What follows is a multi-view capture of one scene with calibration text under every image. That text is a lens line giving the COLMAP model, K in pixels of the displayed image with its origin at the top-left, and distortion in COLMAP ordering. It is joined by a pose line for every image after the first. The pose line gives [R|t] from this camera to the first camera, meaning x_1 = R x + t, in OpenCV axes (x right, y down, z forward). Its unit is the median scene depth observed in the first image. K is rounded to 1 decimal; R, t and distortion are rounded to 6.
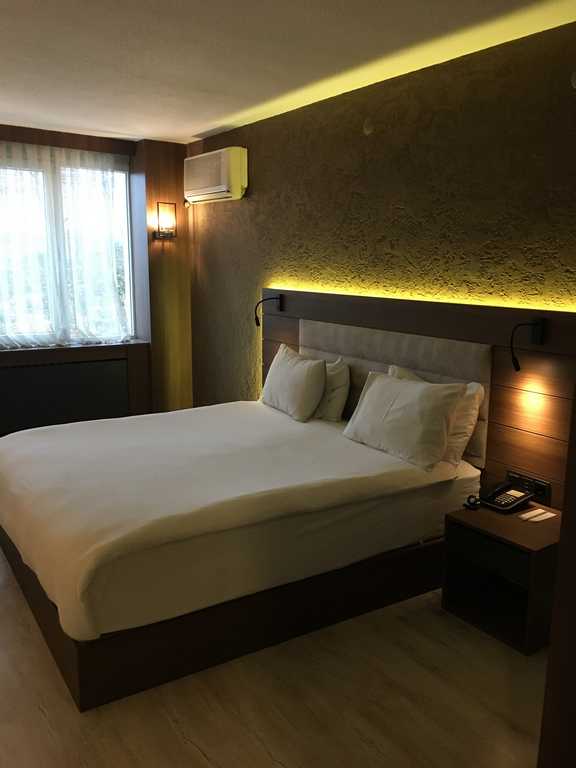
lens RADIAL K [[654.0, 0, 288.0], [0, 654.0, 384.0], [0, 0, 1]] dist [0.097296, -0.143359]
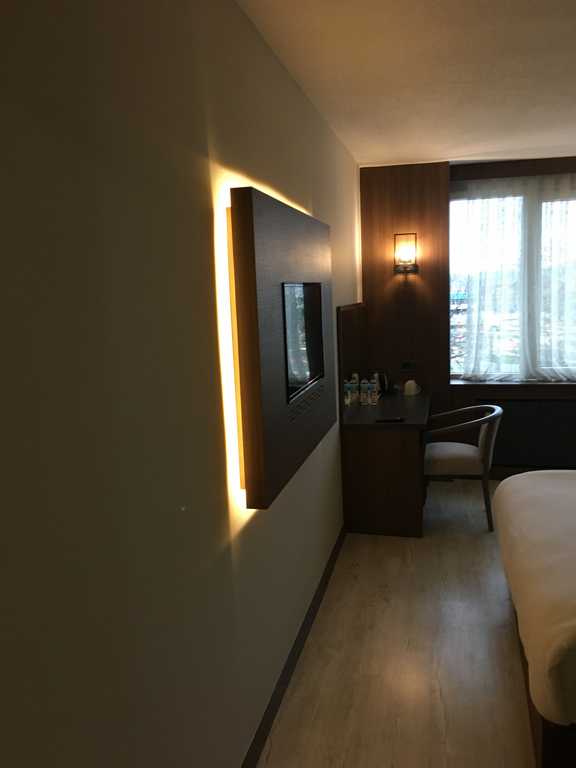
lens RADIAL K [[654.0, 0, 288.0], [0, 654.0, 384.0], [0, 0, 1]] dist [0.097296, -0.143359]
pose [[0.677910, 0.064094, -0.732345, 0.035902], [-0.091964, 0.995760, 0.002019, -0.016956], [0.729370, 0.065981, 0.680931, 0.044298]]
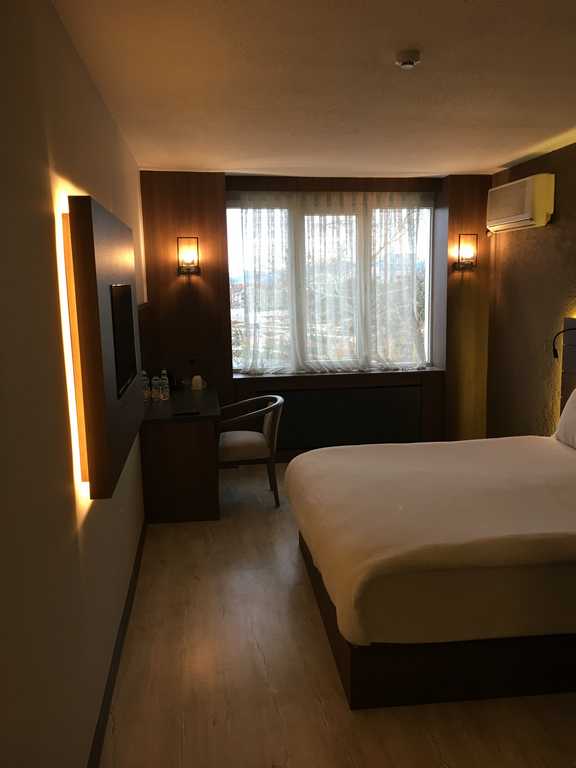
lens RADIAL K [[654.0, 0, 288.0], [0, 654.0, 384.0], [0, 0, 1]] dist [0.097296, -0.143359]
pose [[0.896074, 0.037883, -0.442285, 0.029648], [-0.052000, 0.998450, -0.019832, -0.010396], [0.440848, 0.040770, 0.896655, -0.030012]]
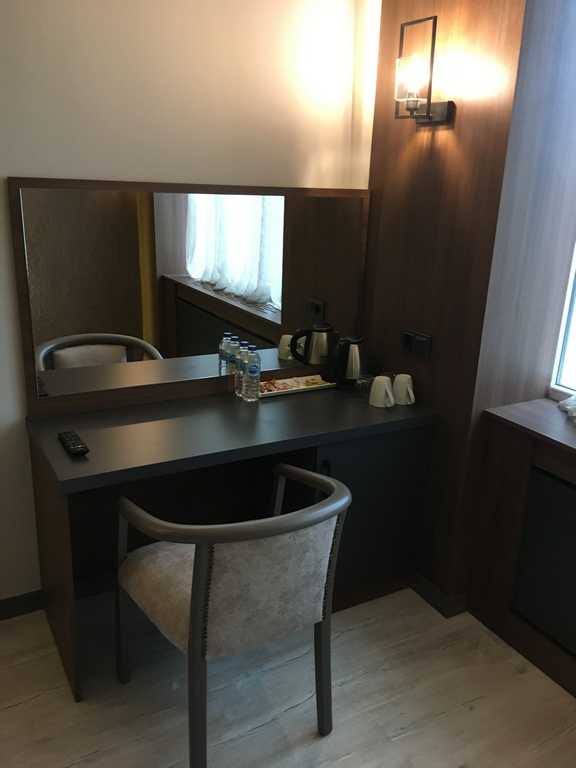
lens RADIAL K [[654.0, 0, 288.0], [0, 654.0, 384.0], [0, 0, 1]] dist [0.097296, -0.143359]
pose [[-0.067839, 0.280332, -0.957503, -0.141366], [-0.225512, 0.930568, 0.288423, -0.159336], [0.971876, 0.235495, 0.000090, 0.865884]]
